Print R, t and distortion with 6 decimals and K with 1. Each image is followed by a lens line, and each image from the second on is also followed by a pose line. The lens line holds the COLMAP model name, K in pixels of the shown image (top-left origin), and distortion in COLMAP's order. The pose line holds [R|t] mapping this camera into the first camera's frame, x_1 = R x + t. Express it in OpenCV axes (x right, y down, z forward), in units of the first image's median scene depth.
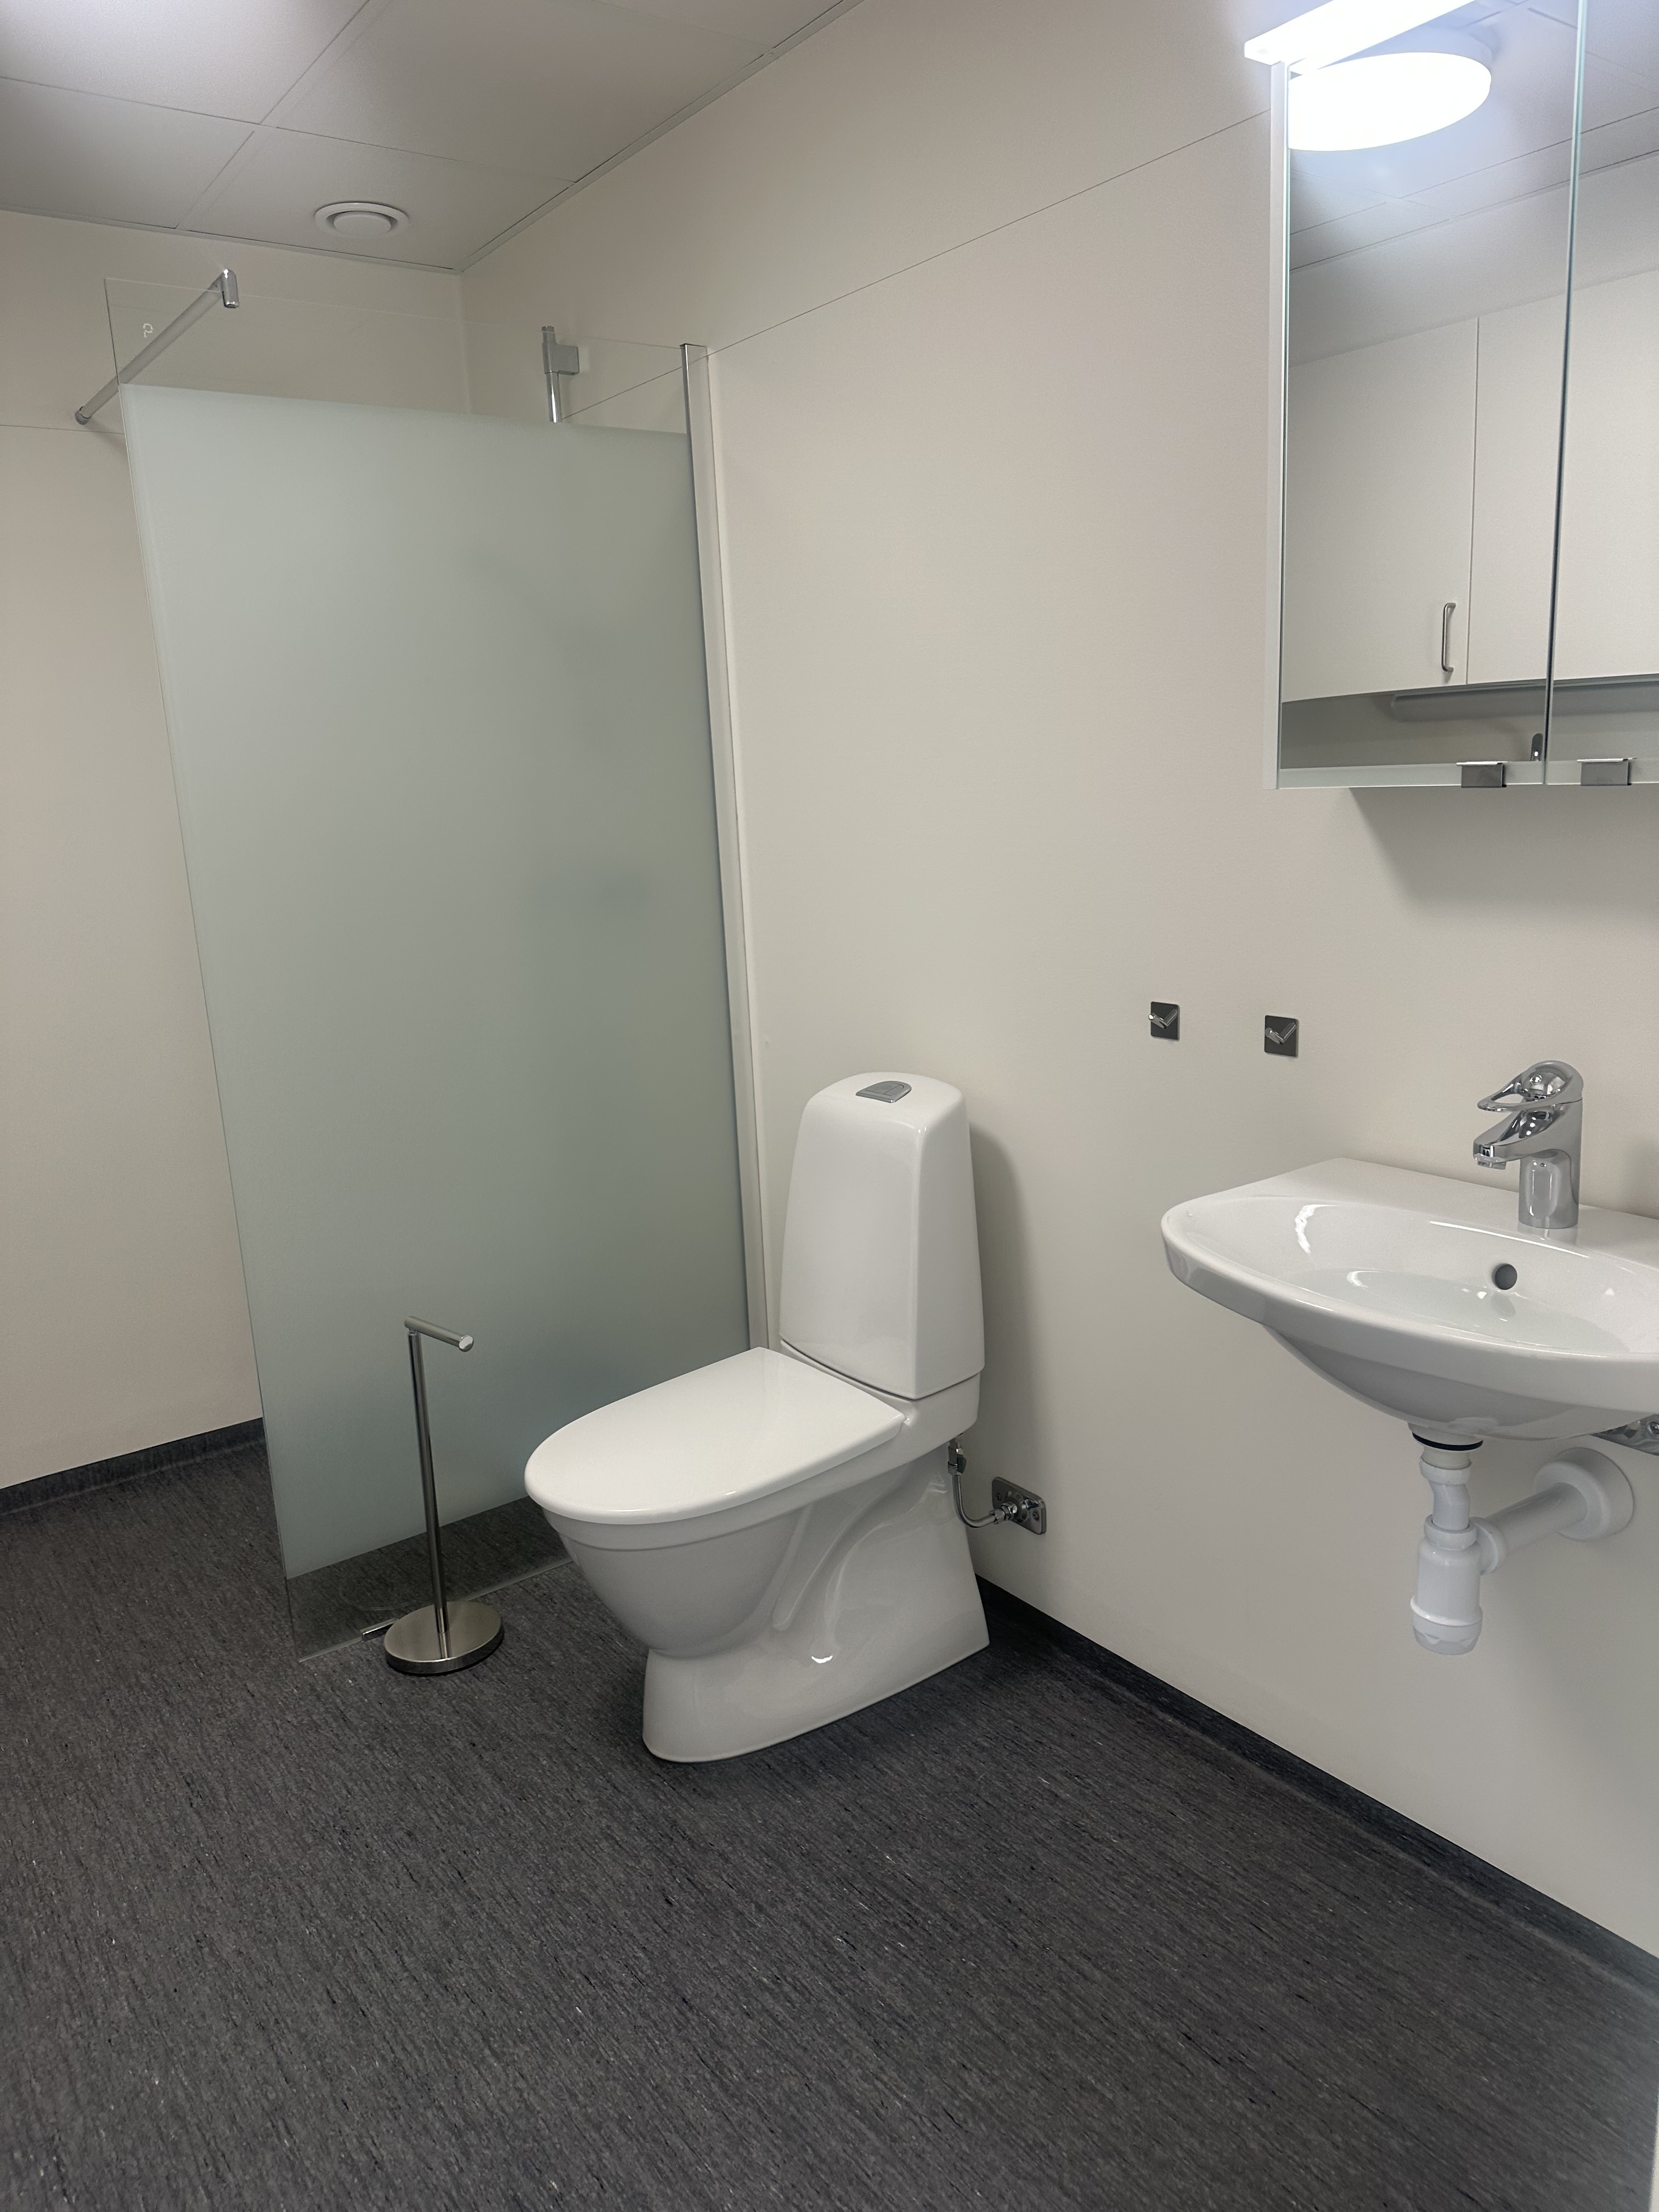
lens RADIAL K [[1576.4, 0, 829.4], [0, 1576.4, 1106.4], [0, 0, 1]] dist [-0.001403, -0.001454]
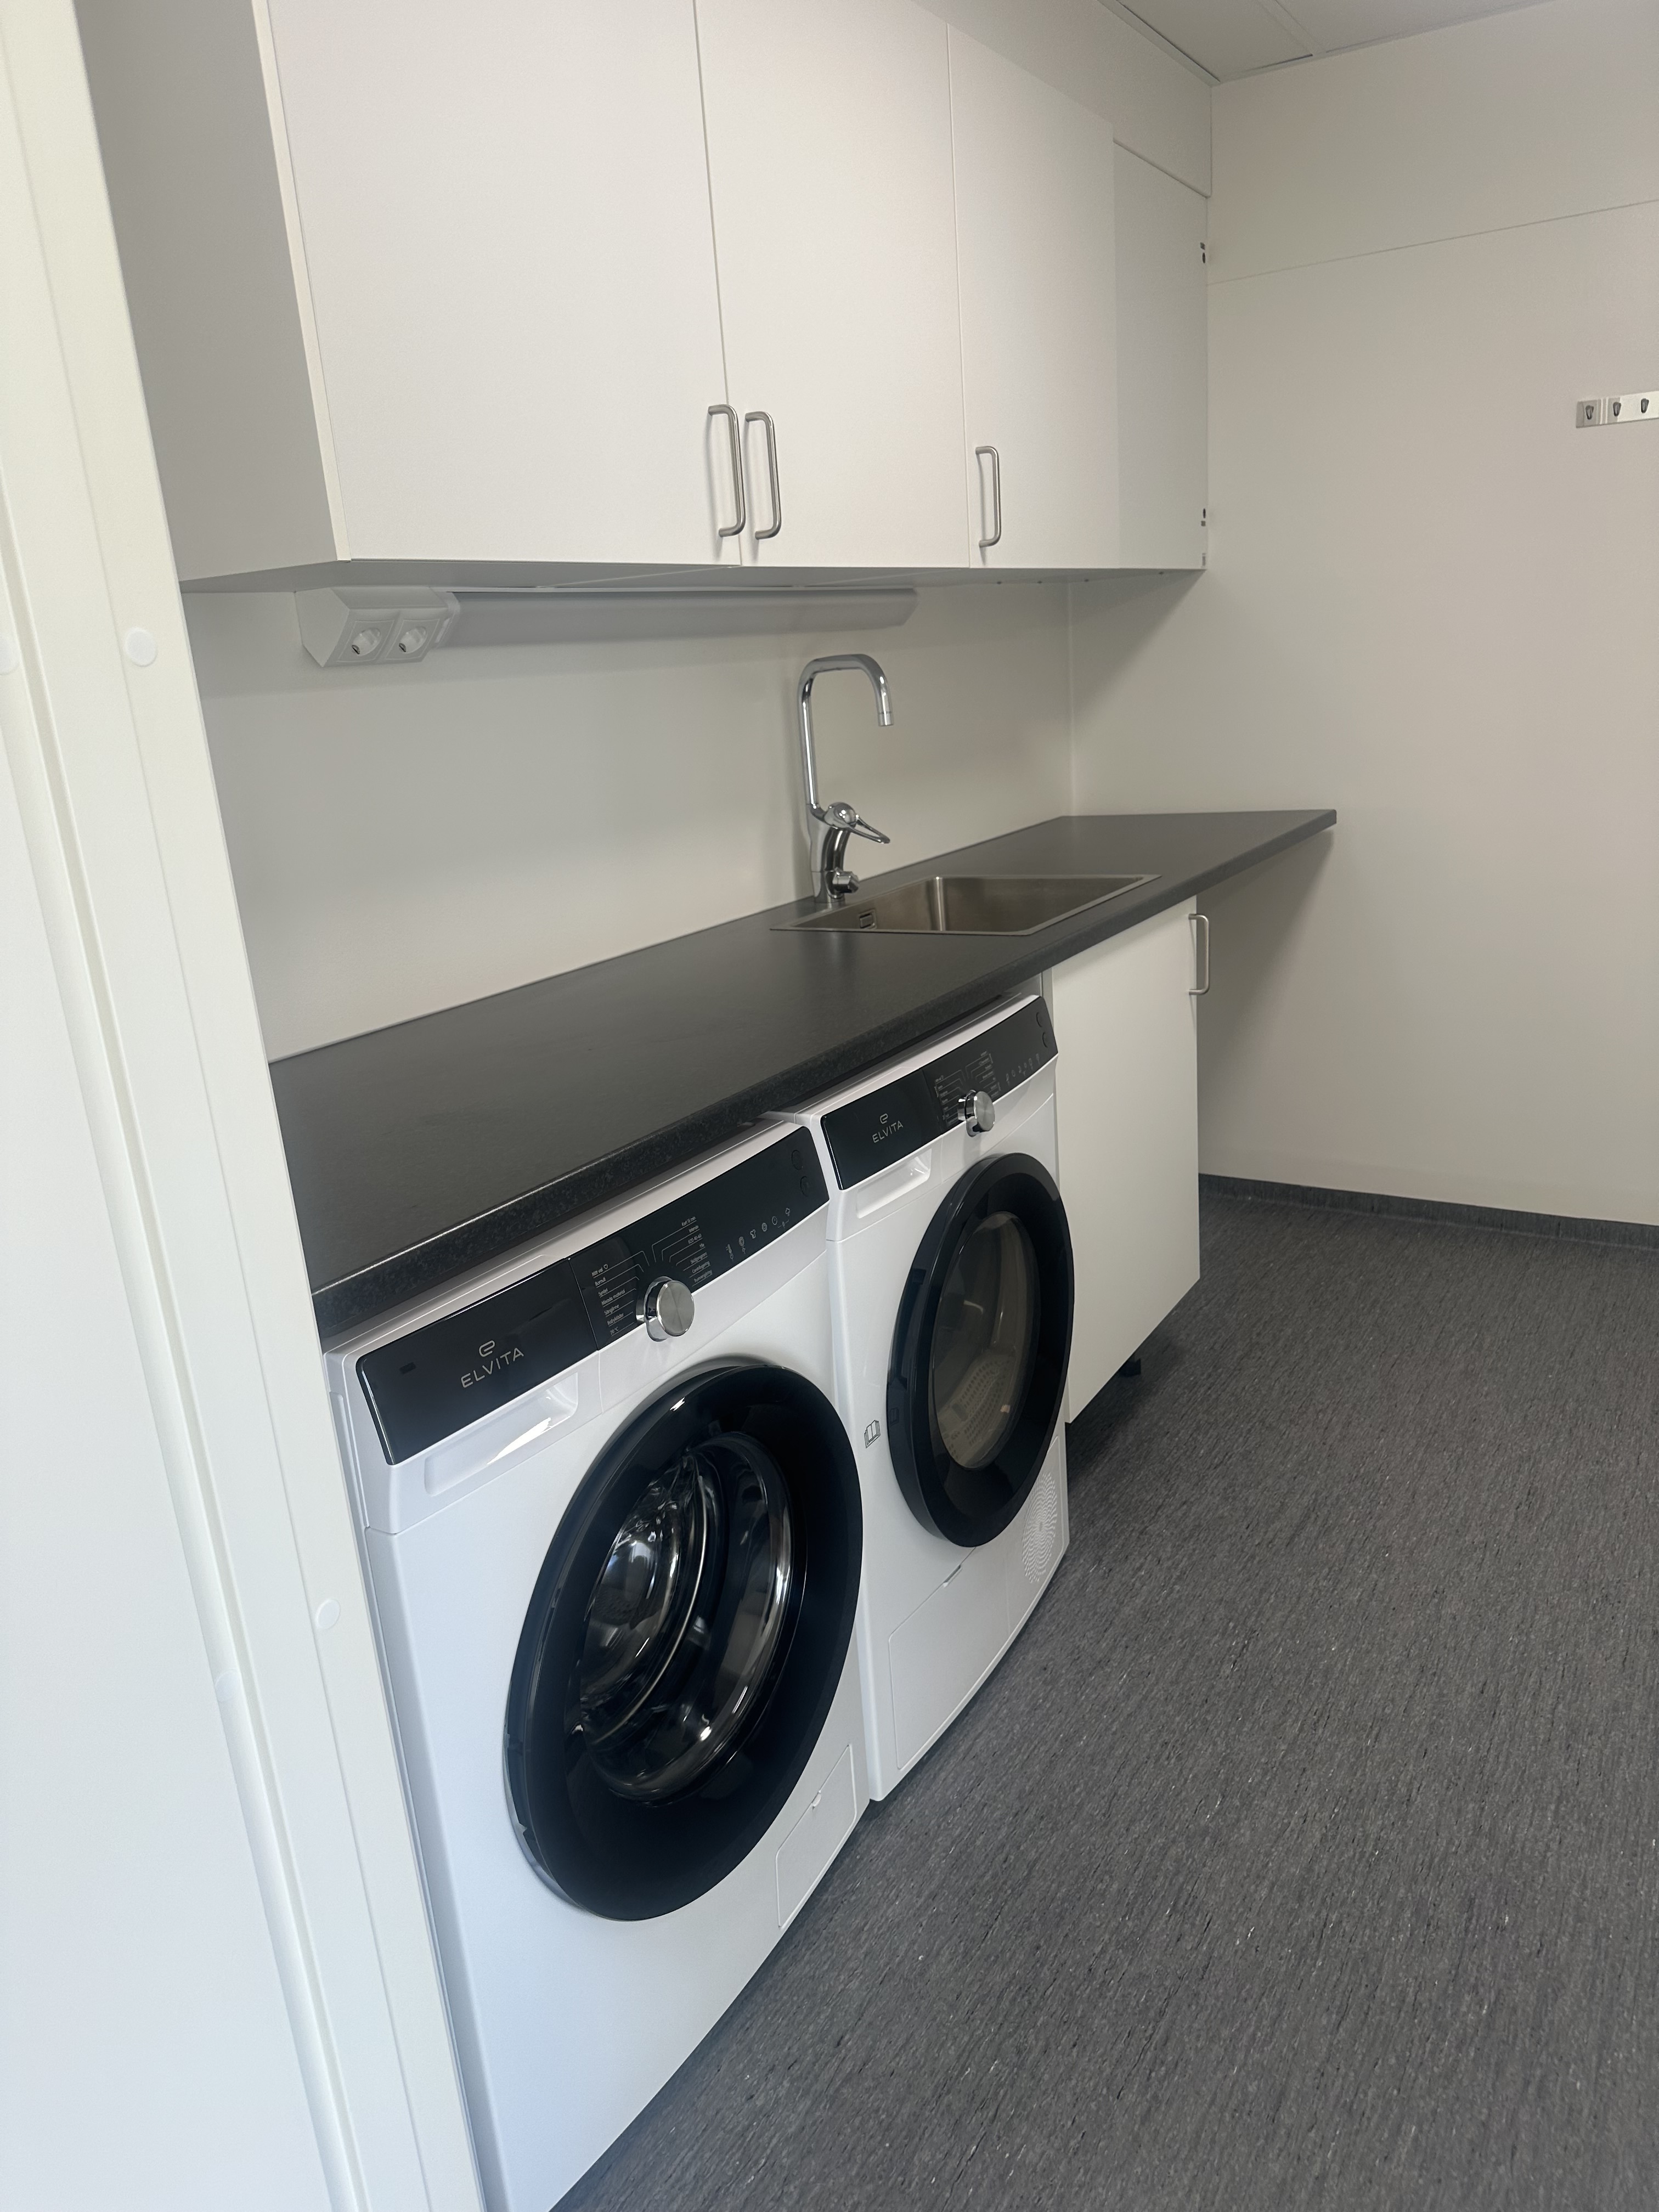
lens RADIAL K [[1576.4, 0, 833.0], [0, 1576.4, 1101.6], [0, 0, 1]] dist [-0.001403, -0.001454]
pose [[0.388761, 0.276152, -0.878980, 0.391828], [-0.147938, 0.960355, 0.236288, -0.035169], [0.909384, 0.038175, 0.414202, 0.099887]]
